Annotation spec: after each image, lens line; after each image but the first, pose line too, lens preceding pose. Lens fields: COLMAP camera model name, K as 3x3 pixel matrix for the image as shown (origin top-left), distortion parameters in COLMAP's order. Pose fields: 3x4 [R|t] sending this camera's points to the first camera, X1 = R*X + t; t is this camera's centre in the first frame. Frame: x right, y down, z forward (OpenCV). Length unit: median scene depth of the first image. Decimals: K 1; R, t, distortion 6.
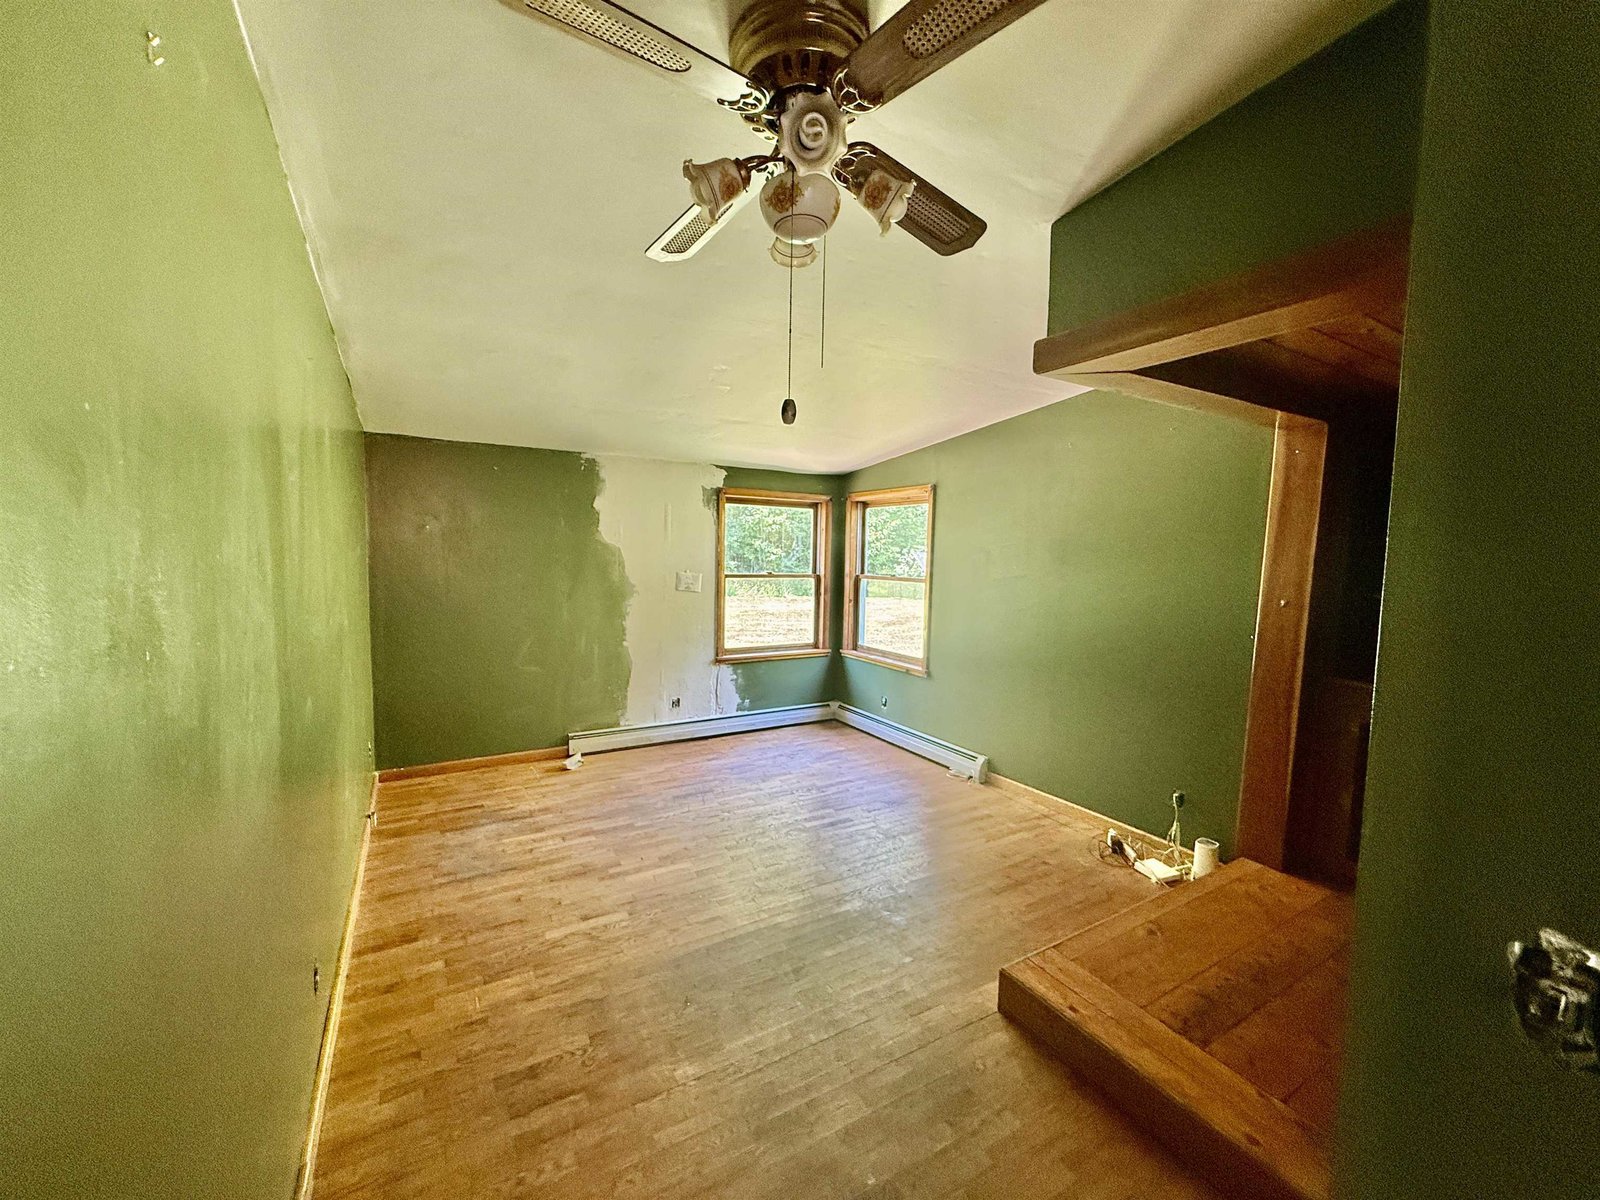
lens RADIAL K [[630.8, 0, 797.4], [0, 630.8, 601.5], [0, 0, 1]] dist [0.000303, 0.000058]
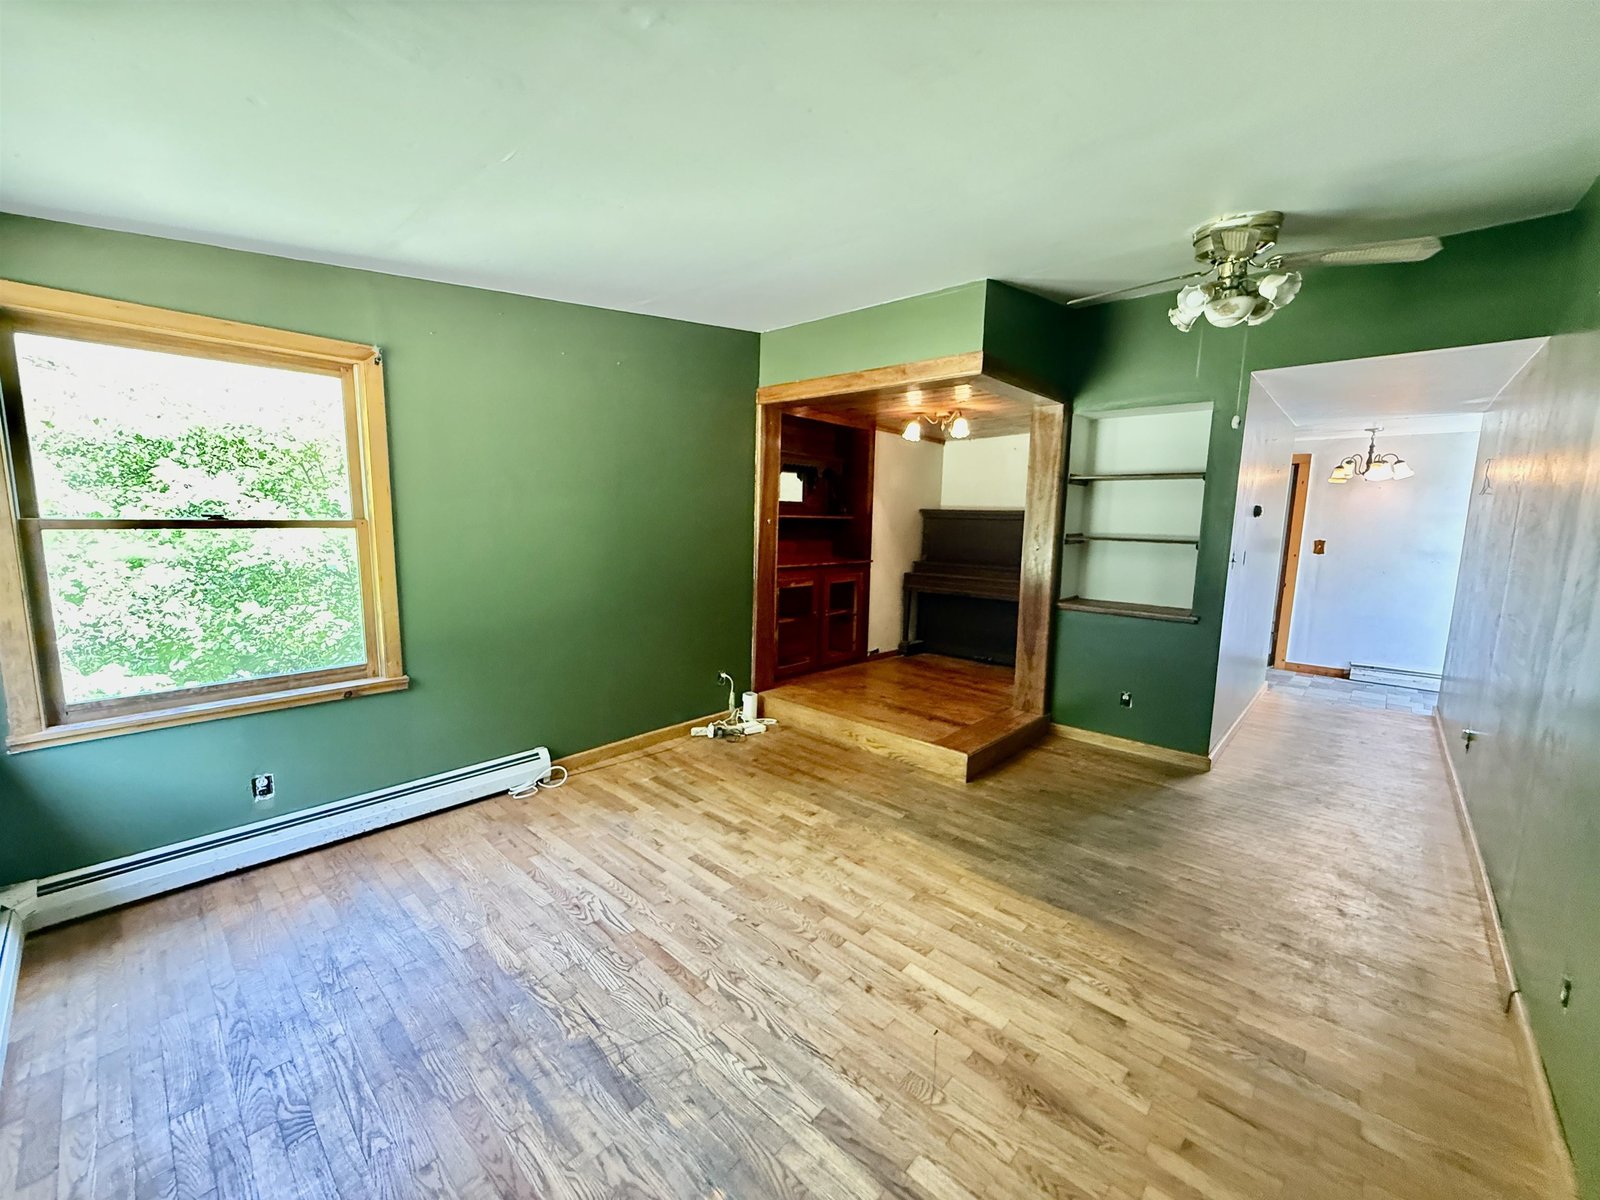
lens RADIAL K [[638.6, 0, 795.1], [0, 638.6, 600.2], [0, 0, 1]] dist [-0.000409, 0.000157]
pose [[-0.285683, -0.152516, 0.946110, -0.596422], [0.052212, 0.983311, 0.174278, -0.059287], [-0.956901, 0.099186, -0.272952, 1.077636]]
